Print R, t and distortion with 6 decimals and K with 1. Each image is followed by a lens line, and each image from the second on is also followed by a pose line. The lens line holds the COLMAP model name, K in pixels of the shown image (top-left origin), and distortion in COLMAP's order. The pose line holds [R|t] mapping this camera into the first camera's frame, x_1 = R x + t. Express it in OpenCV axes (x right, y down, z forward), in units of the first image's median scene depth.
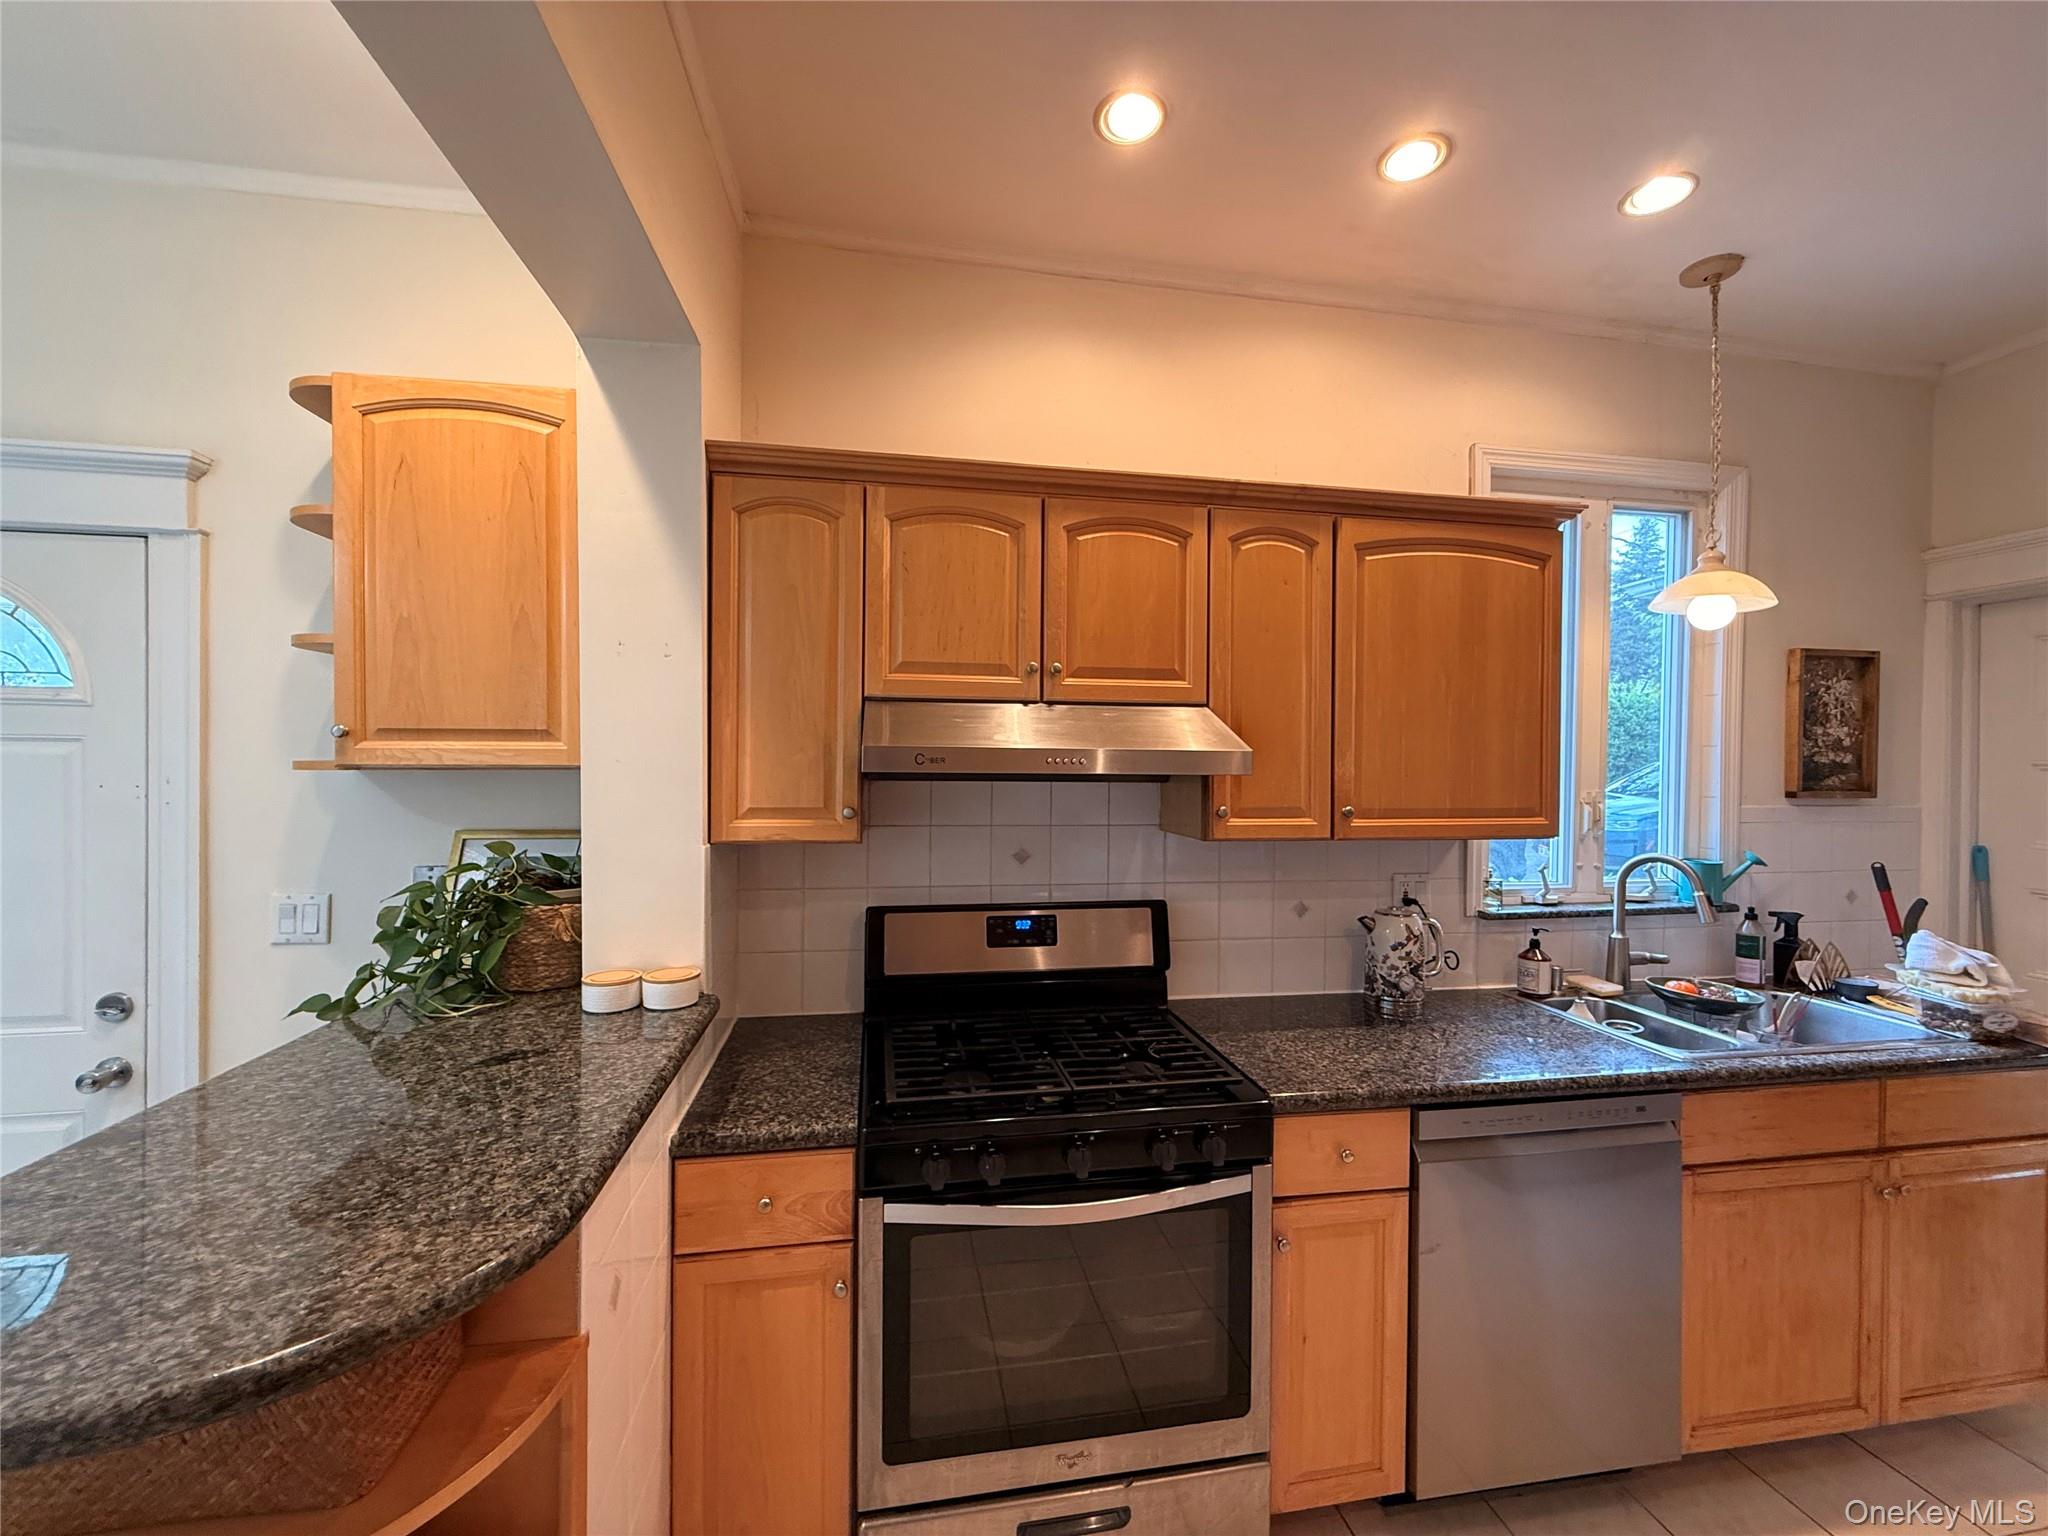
lens RADIAL K [[815.8, 0, 1019.1], [0, 815.8, 773.9], [0, 0, 1]] dist [0.000109, -0.000067]
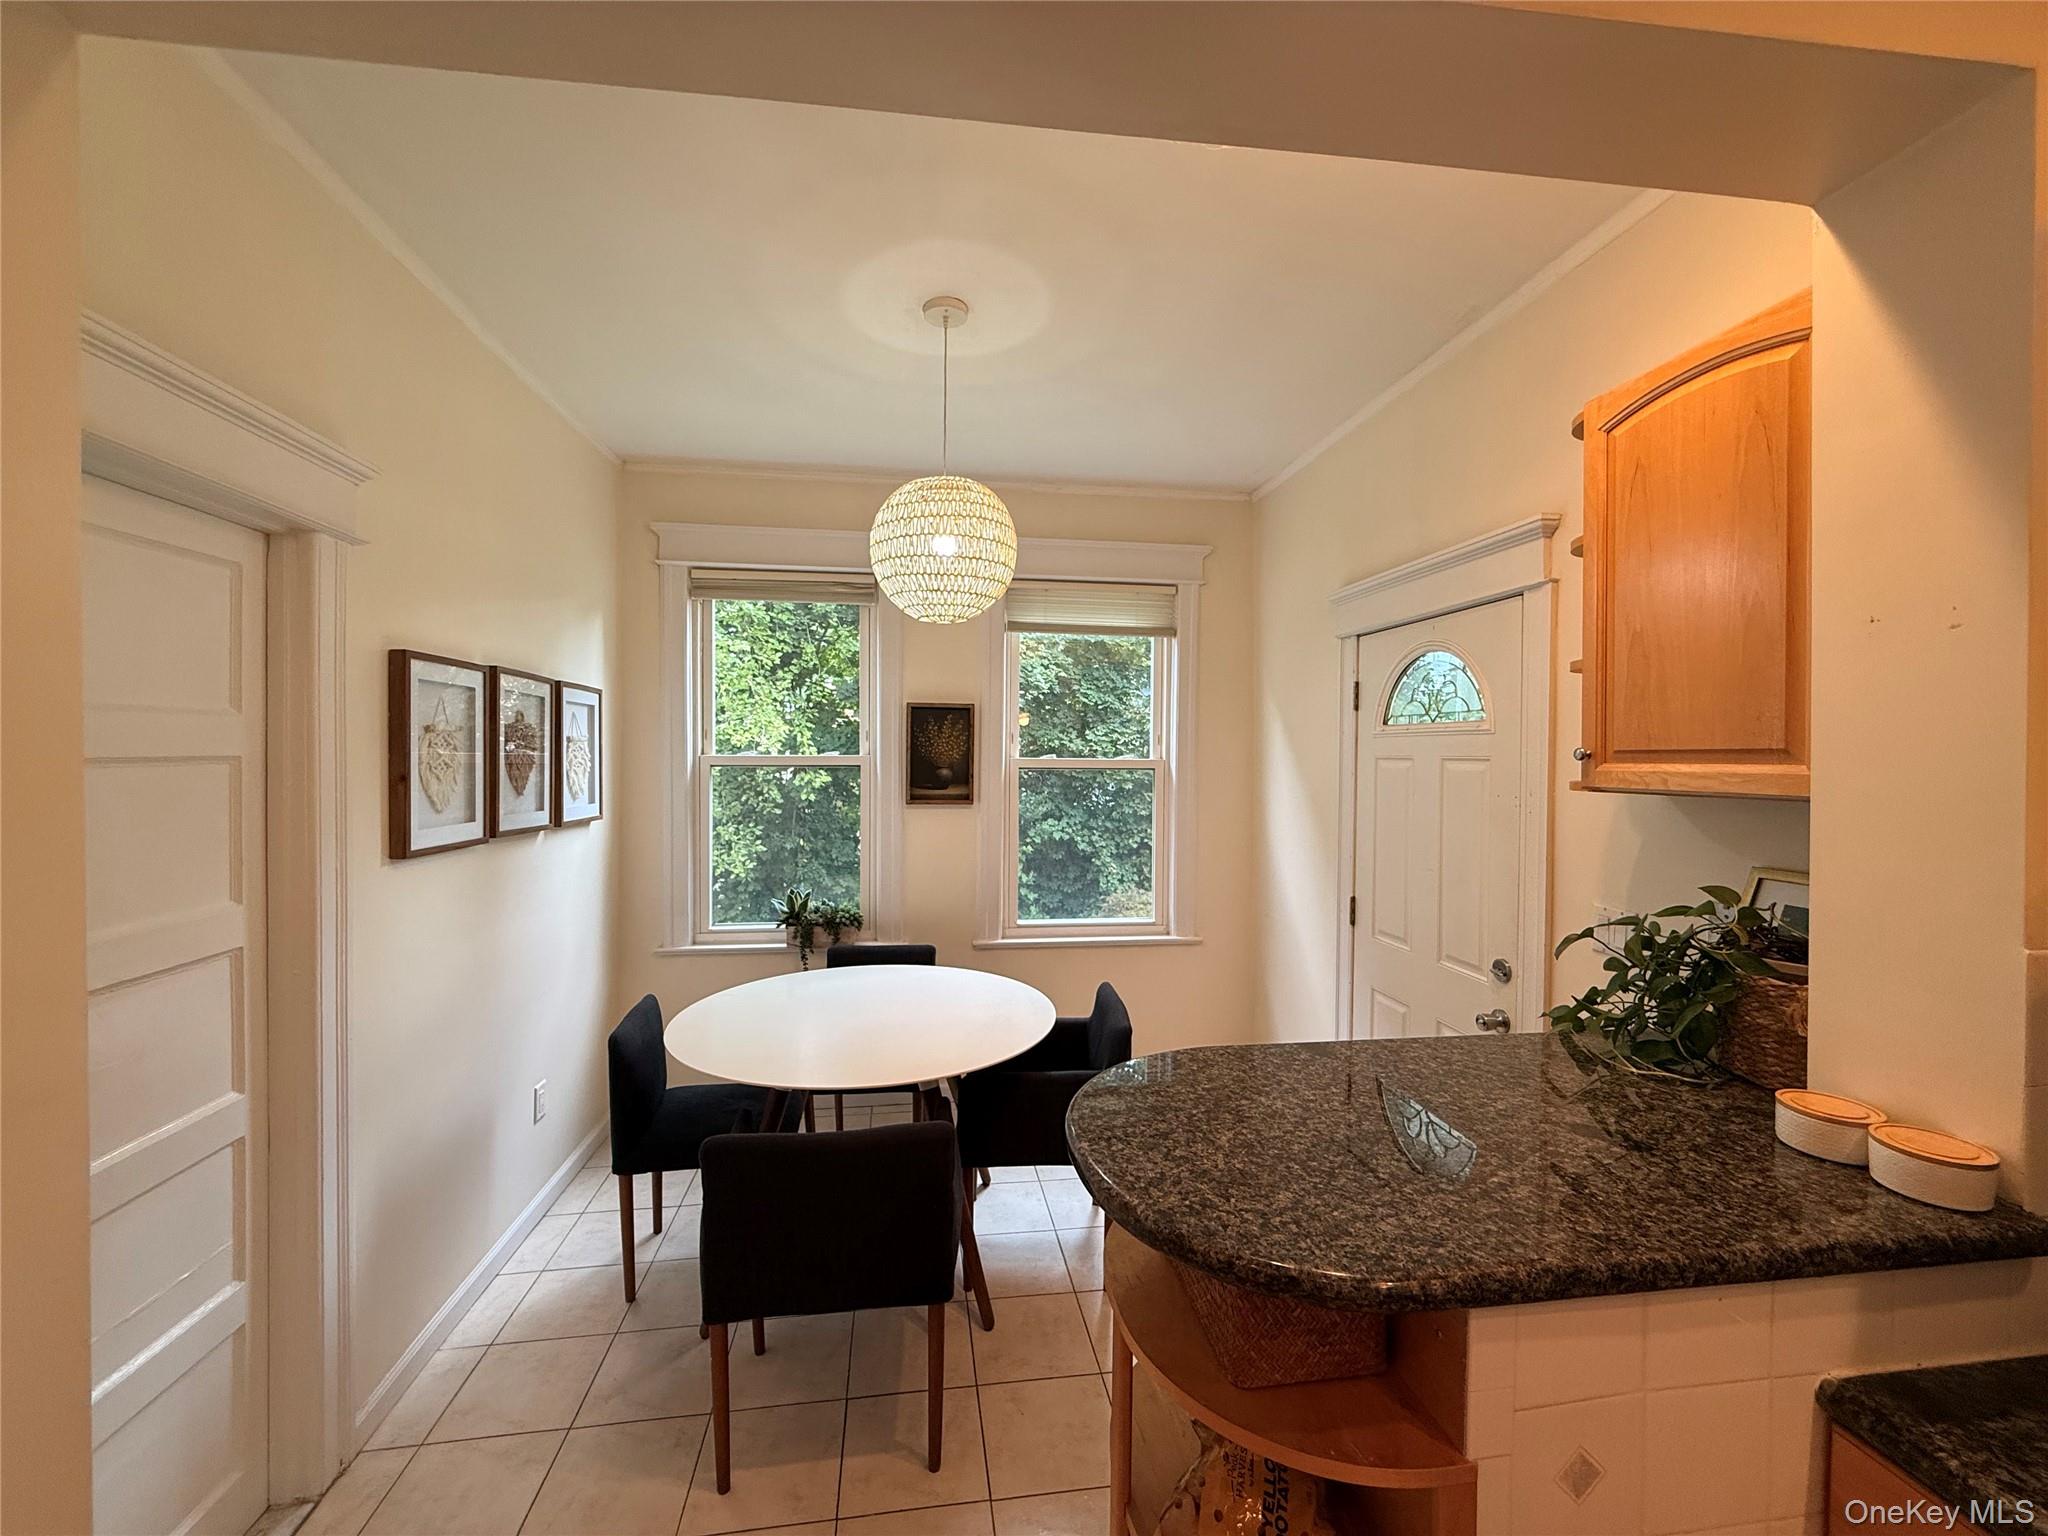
lens RADIAL K [[815.8, 0, 1018.8], [0, 815.8, 766.0], [0, 0, 1]] dist [0.000109, -0.000067]
pose [[-0.034413, 0.007355, -0.999381, 0.207040], [-0.018762, 0.999792, 0.008004, -0.031053], [0.999232, 0.019025, -0.034268, 0.322395]]
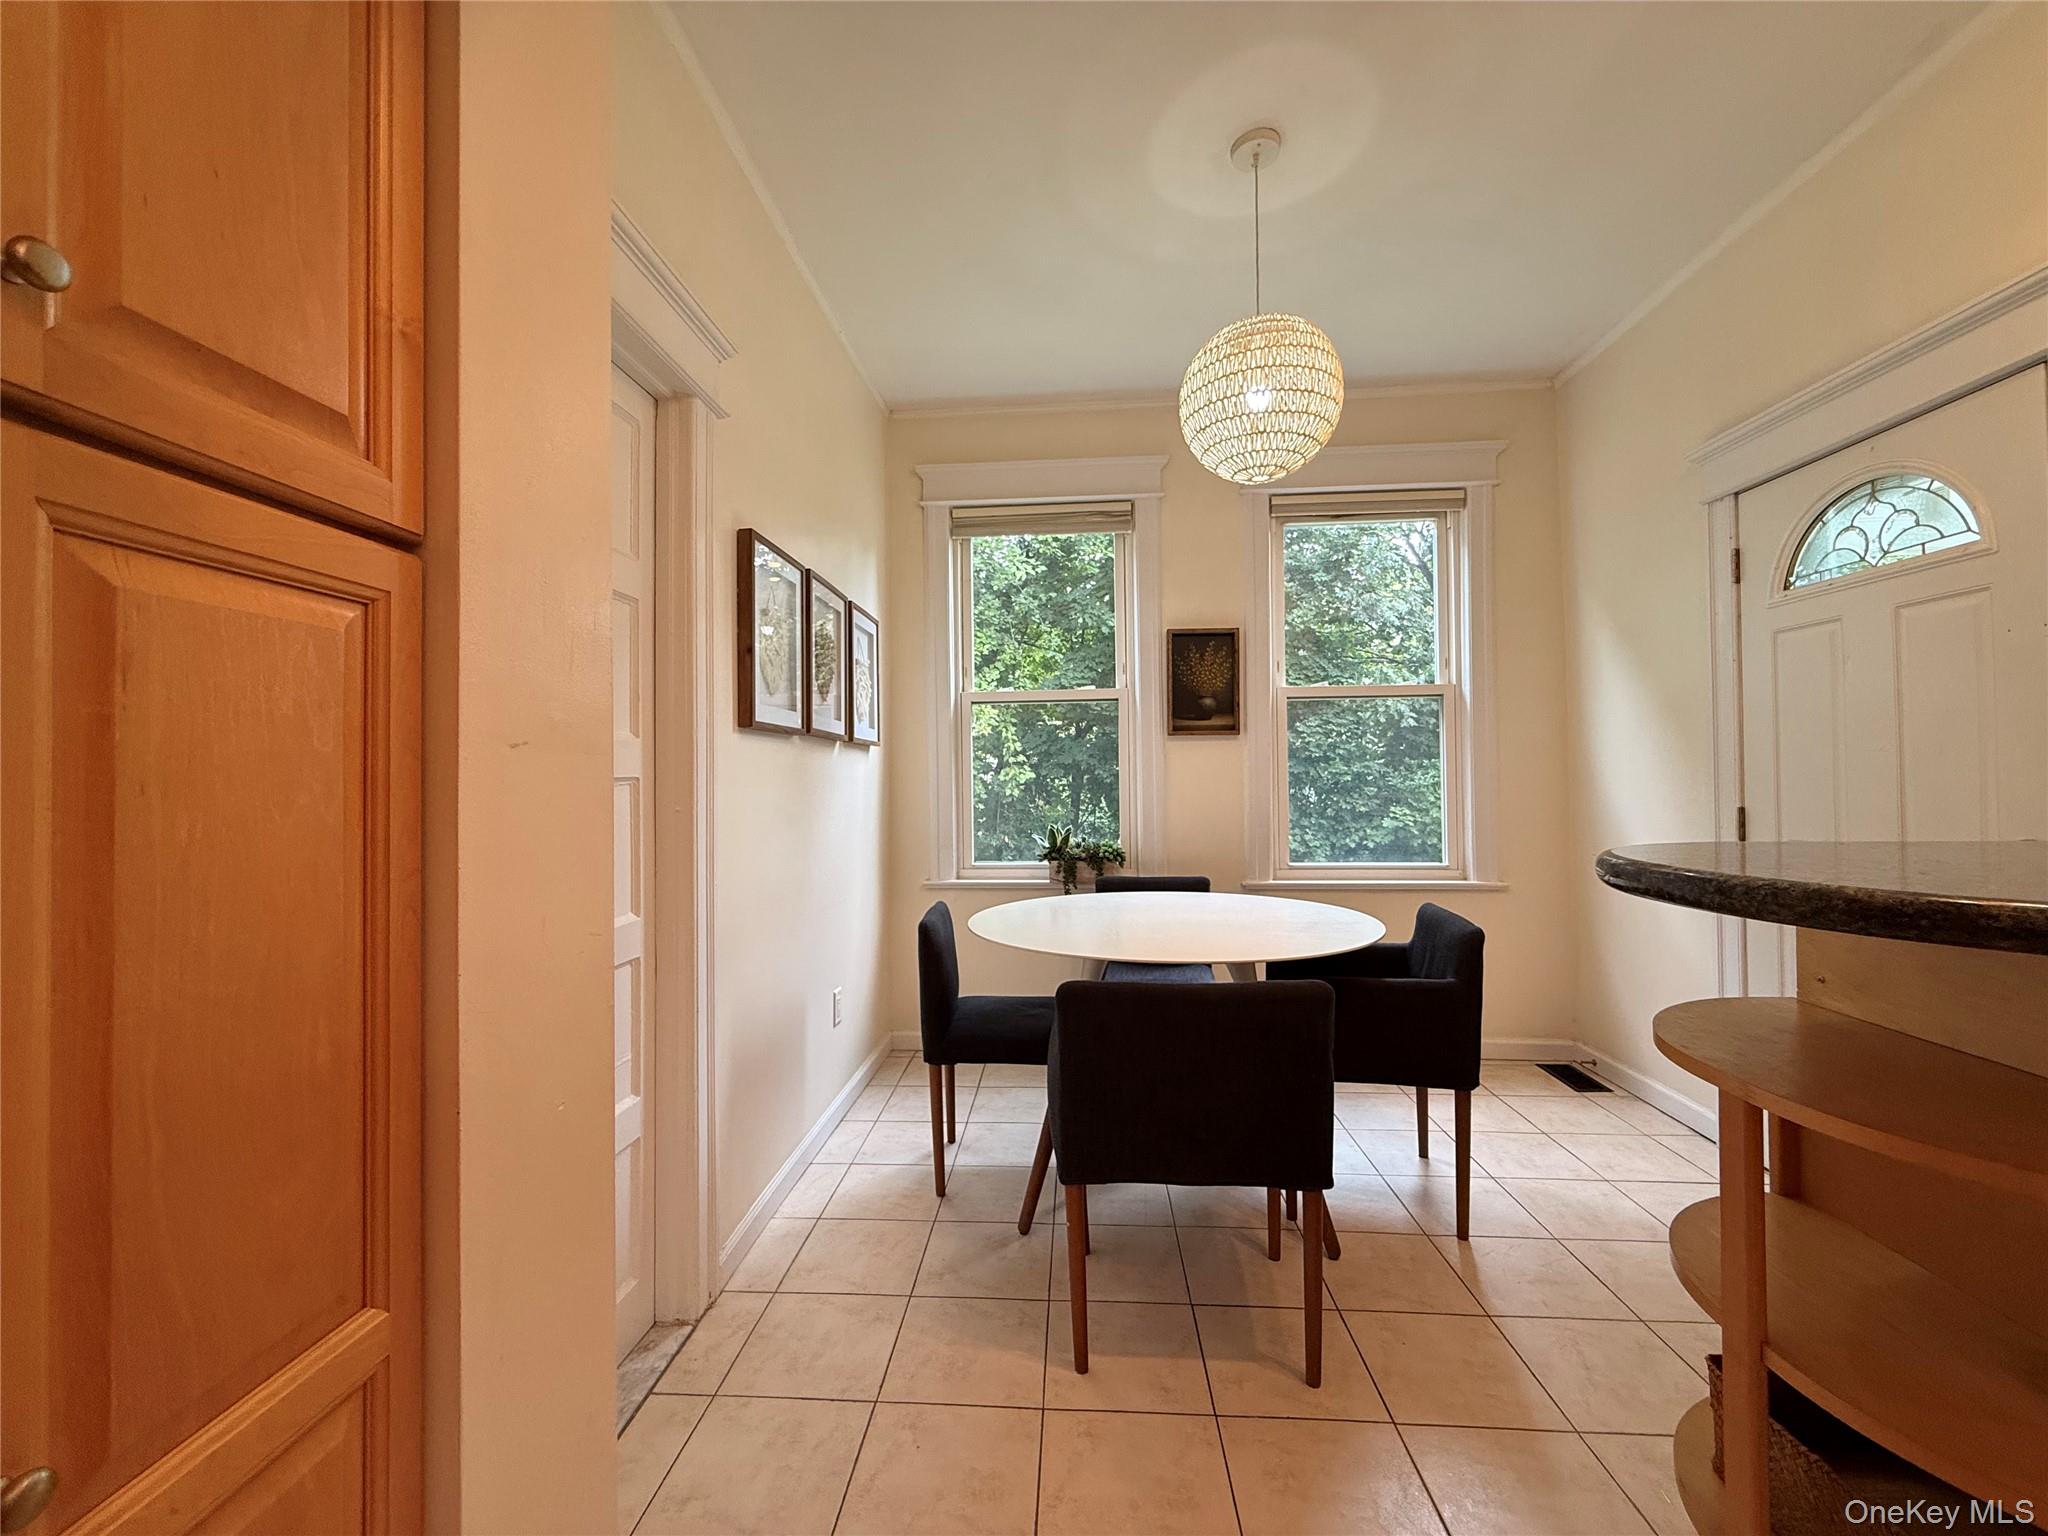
lens RADIAL K [[815.8, 0, 1016.1], [0, 815.8, 768.4], [0, 0, 1]] dist [0.000109, -0.000067]
pose [[-0.246429, -0.020223, -0.968950, 0.153090], [-0.002068, 0.999791, -0.020341, 0.231174], [0.969159, -0.003009, -0.246419, 0.076762]]
